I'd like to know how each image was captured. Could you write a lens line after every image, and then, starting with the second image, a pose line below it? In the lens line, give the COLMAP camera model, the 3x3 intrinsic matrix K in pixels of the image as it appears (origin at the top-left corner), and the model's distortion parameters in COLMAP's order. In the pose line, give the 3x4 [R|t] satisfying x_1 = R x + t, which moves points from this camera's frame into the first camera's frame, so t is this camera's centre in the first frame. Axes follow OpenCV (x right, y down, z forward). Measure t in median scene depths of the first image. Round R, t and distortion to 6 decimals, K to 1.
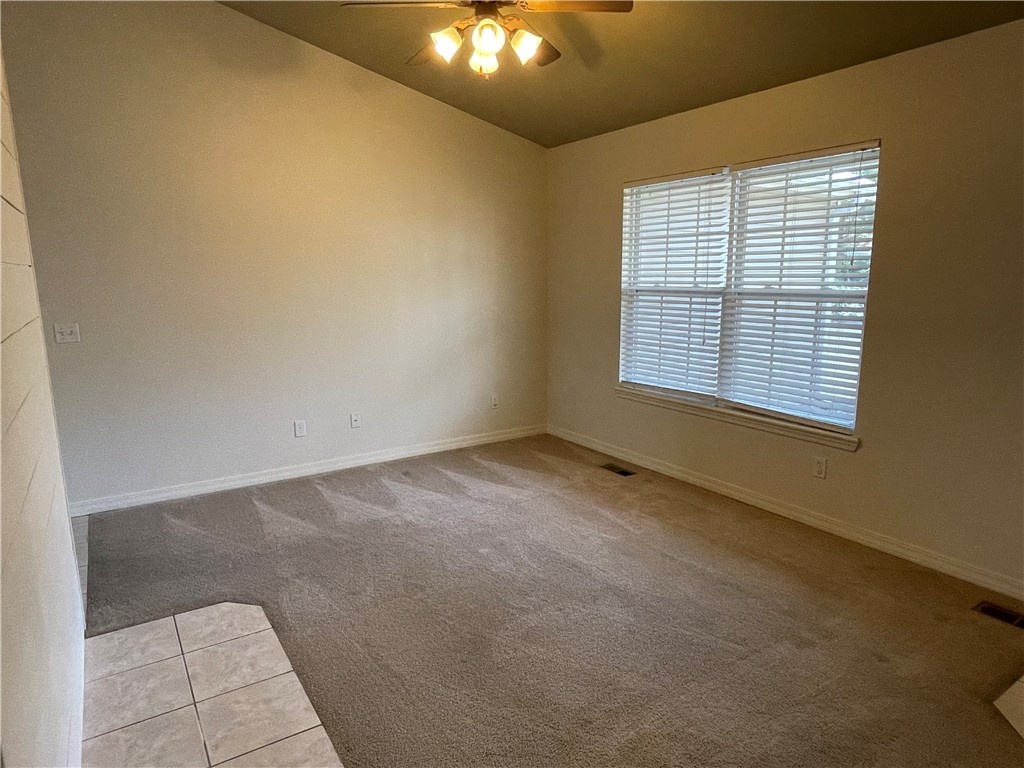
lens RADIAL K [[627.6, 0, 506.1], [0, 627.6, 381.6], [0, 0, 1]] dist [-0.001586, -0.005151]
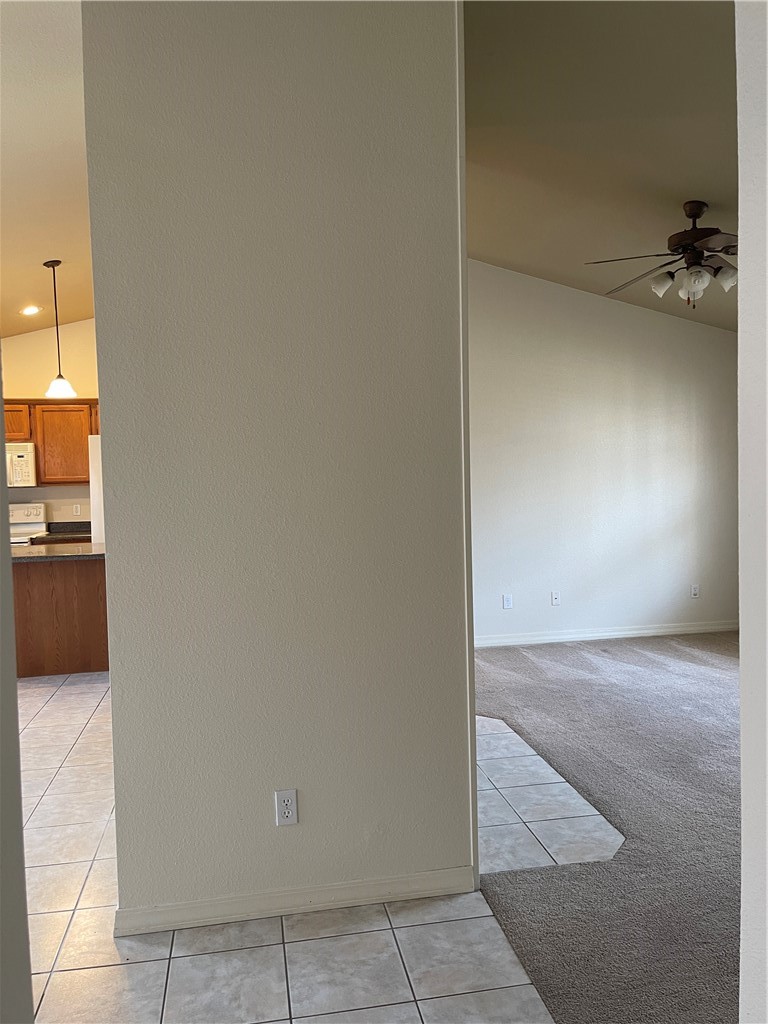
lens RADIAL K [[769.1, 0, 383.2], [0, 769.1, 506.9], [0, 0, 1]] dist [0.030822, 0.004127]
pose [[0.923513, 0.005328, -0.383530, -0.006682], [-0.049608, 0.993164, -0.105657, 0.070498], [0.380346, 0.116602, 0.917465, -0.412953]]
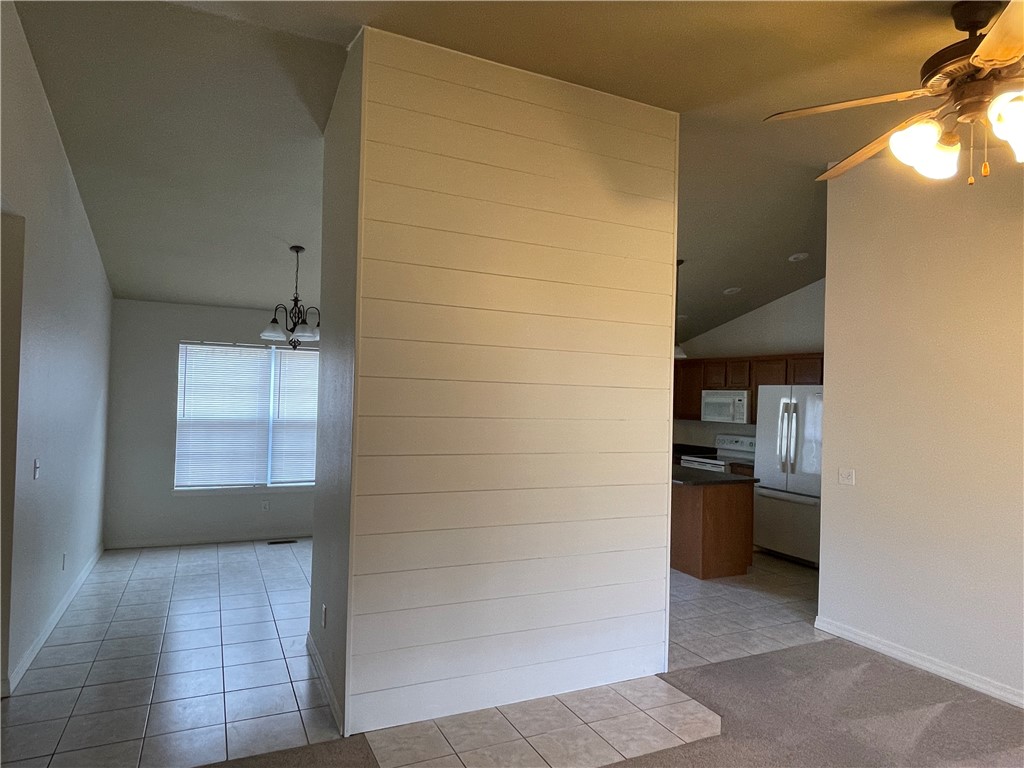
lens RADIAL K [[627.6, 0, 507.5], [0, 627.6, 386.9], [0, 0, 1]] dist [-0.001586, -0.005151]
pose [[-0.126411, -0.013817, -0.991882, 0.506004], [-0.202649, 0.979176, 0.012186, -0.114796], [0.971058, 0.202544, -0.126578, 0.453461]]
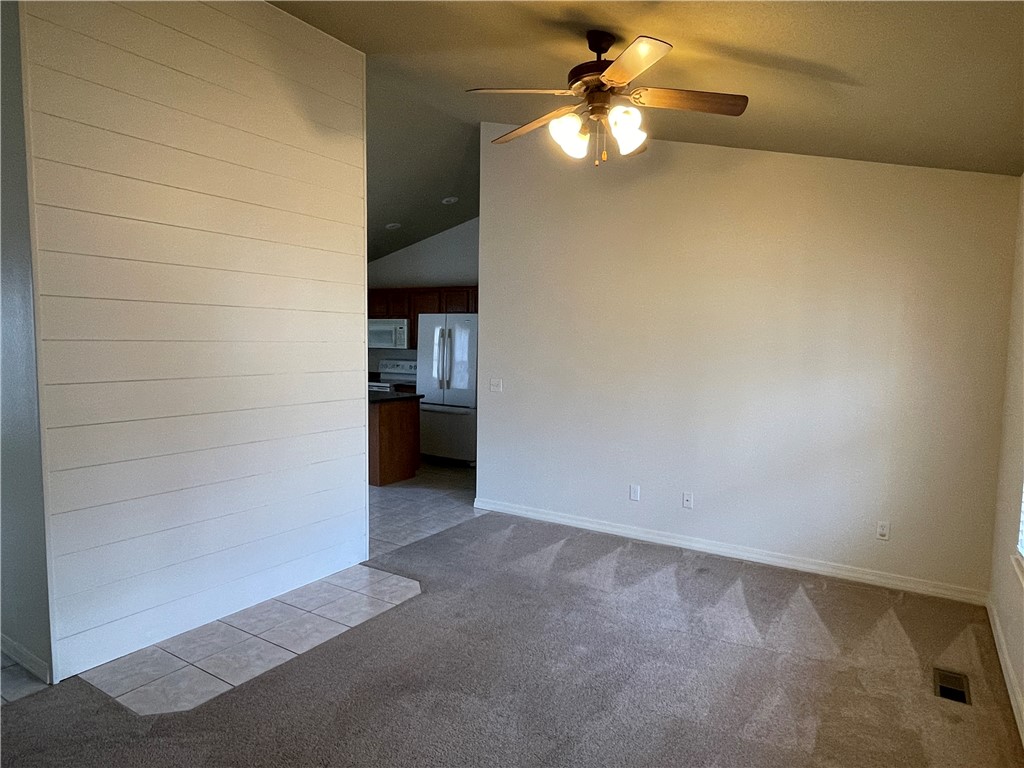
lens RADIAL K [[627.6, 0, 506.0], [0, 627.6, 381.2], [0, 0, 1]] dist [-0.001586, -0.005151]
pose [[0.415824, 0.074611, -0.906379, 0.592584], [-0.177497, 0.984121, -0.000421, -0.080294], [0.891956, 0.161055, 0.422464, 0.360902]]
